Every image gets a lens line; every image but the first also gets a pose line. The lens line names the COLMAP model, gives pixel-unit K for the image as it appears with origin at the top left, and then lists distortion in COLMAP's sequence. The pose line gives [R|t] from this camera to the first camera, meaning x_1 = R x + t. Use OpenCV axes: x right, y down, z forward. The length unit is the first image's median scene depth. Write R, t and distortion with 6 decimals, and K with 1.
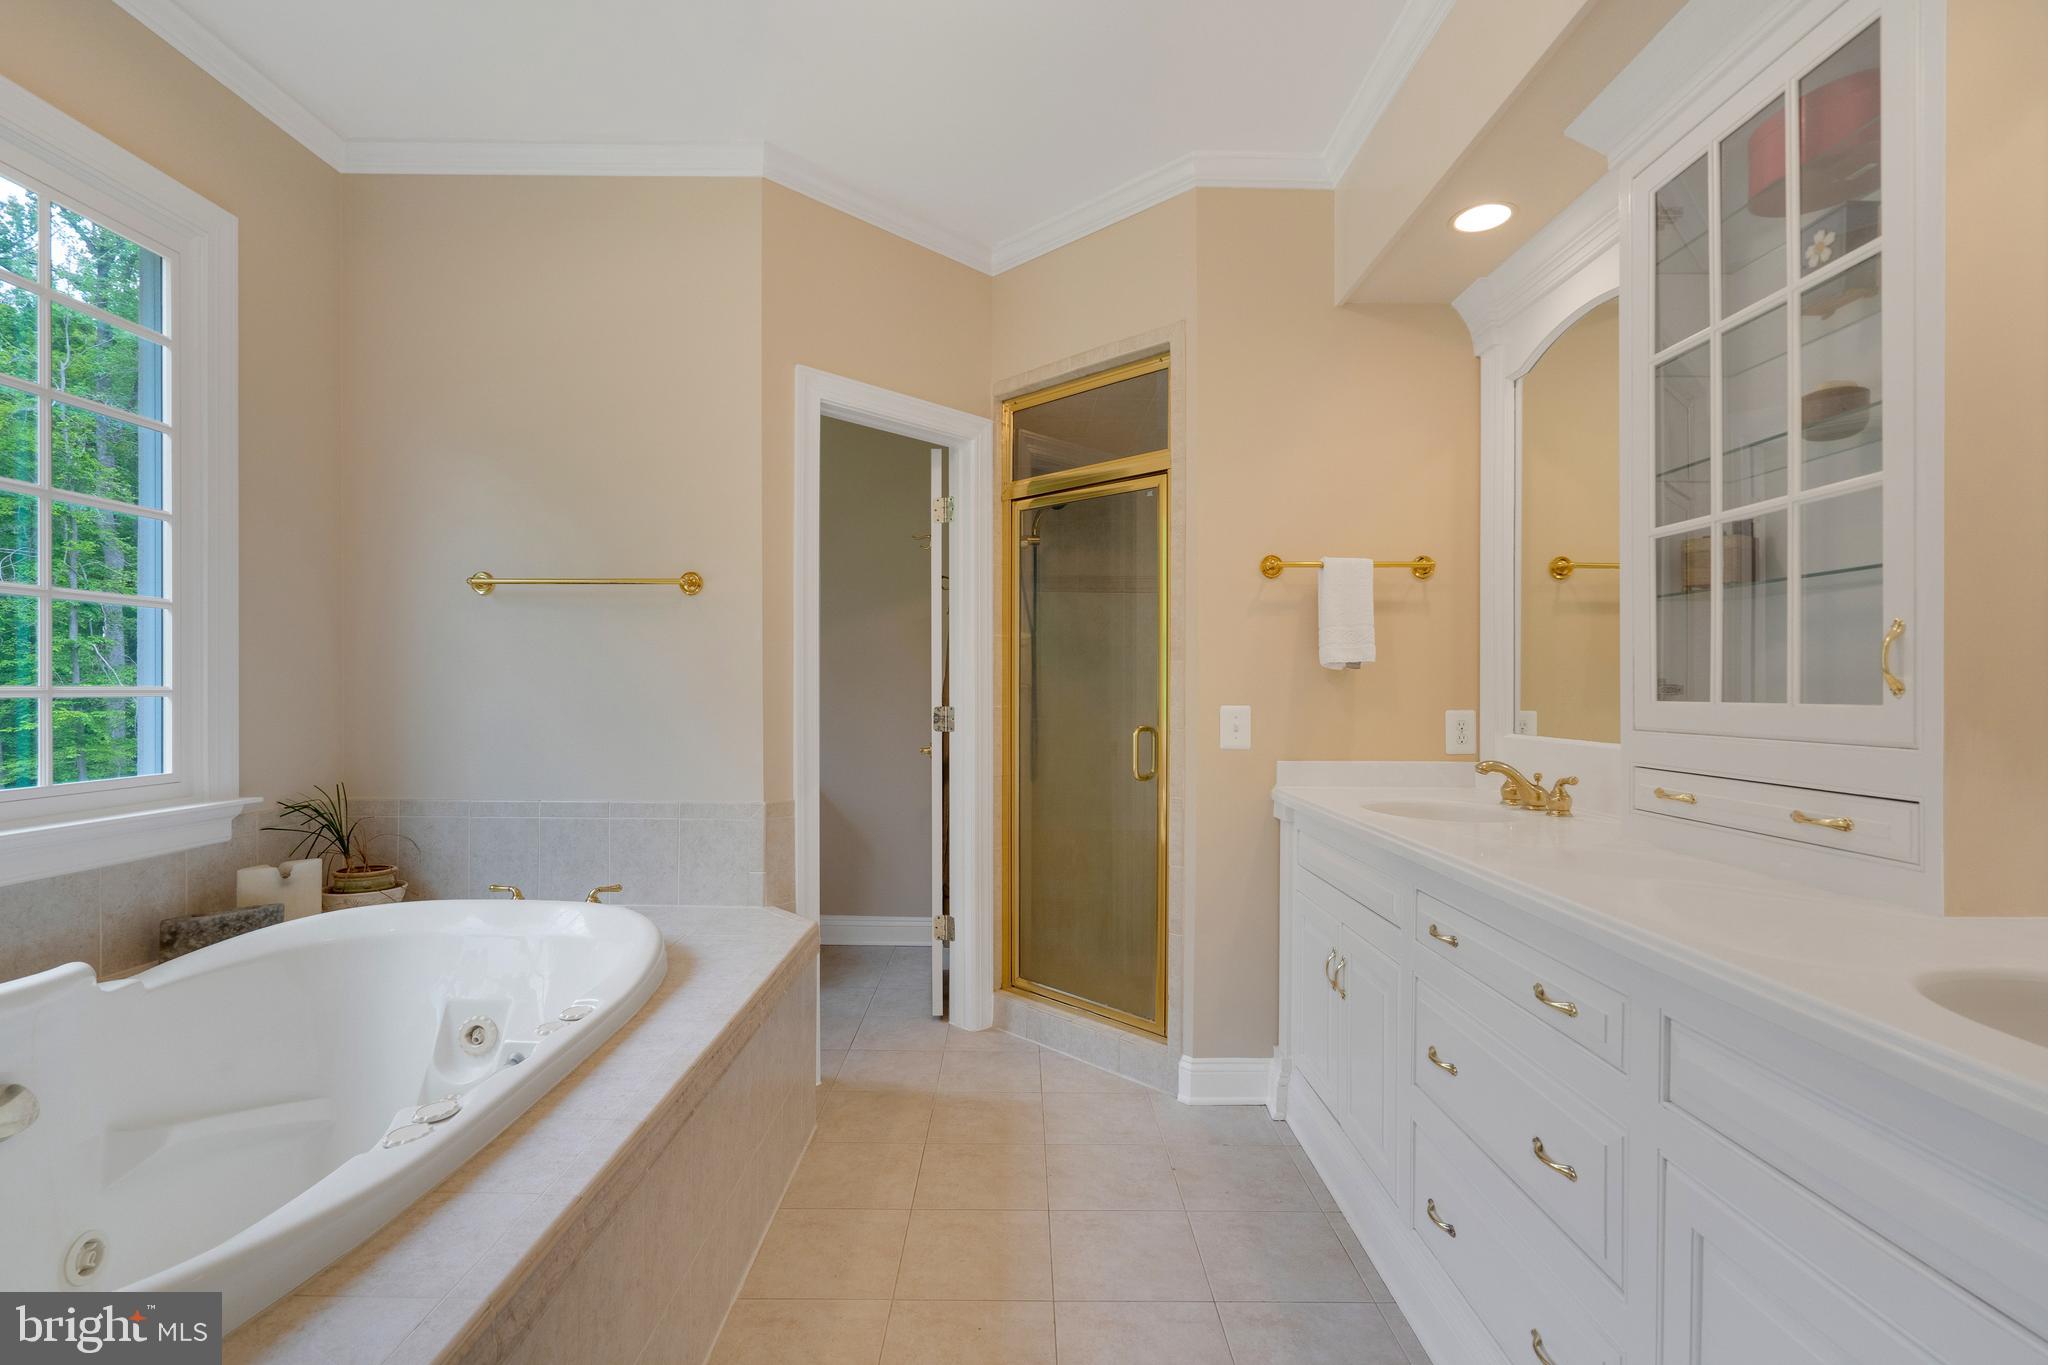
lens RADIAL K [[947.8, 0, 1036.2], [0, 947.8, 695.0], [0, 0, 1]] dist [-0.003345, -0.000427]
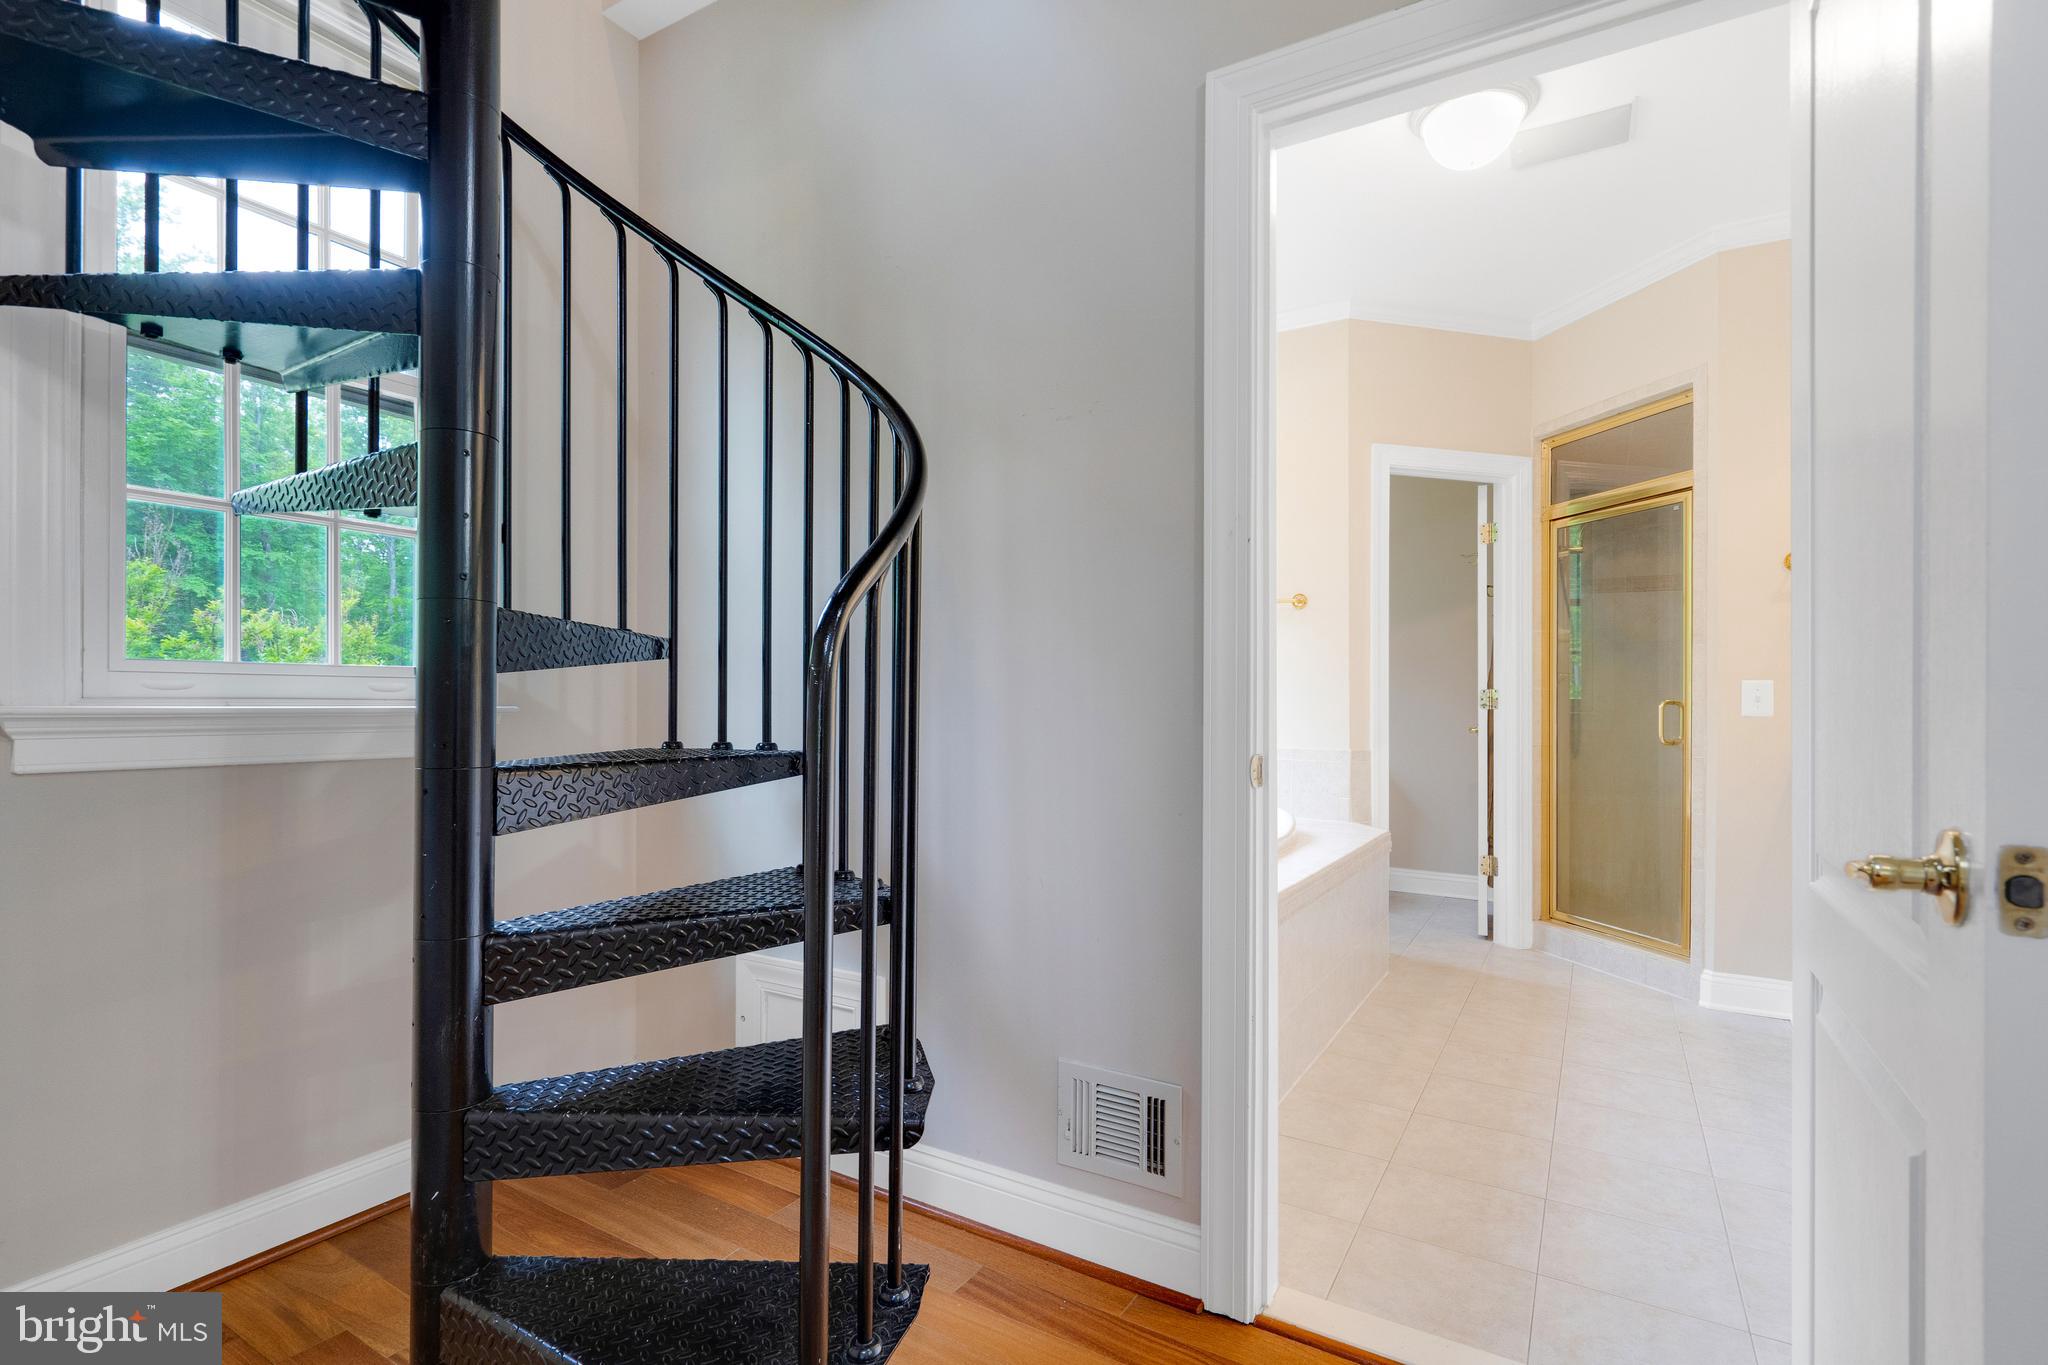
lens RADIAL K [[947.8, 0, 1036.2], [0, 947.8, 695.0], [0, 0, 1]] dist [-0.003345, -0.000427]
pose [[0.853329, -0.001068, -0.521371, 0.046681], [-0.008502, 0.999836, -0.015964, 0.046581], [0.521303, 0.018055, 0.853181, -0.396971]]
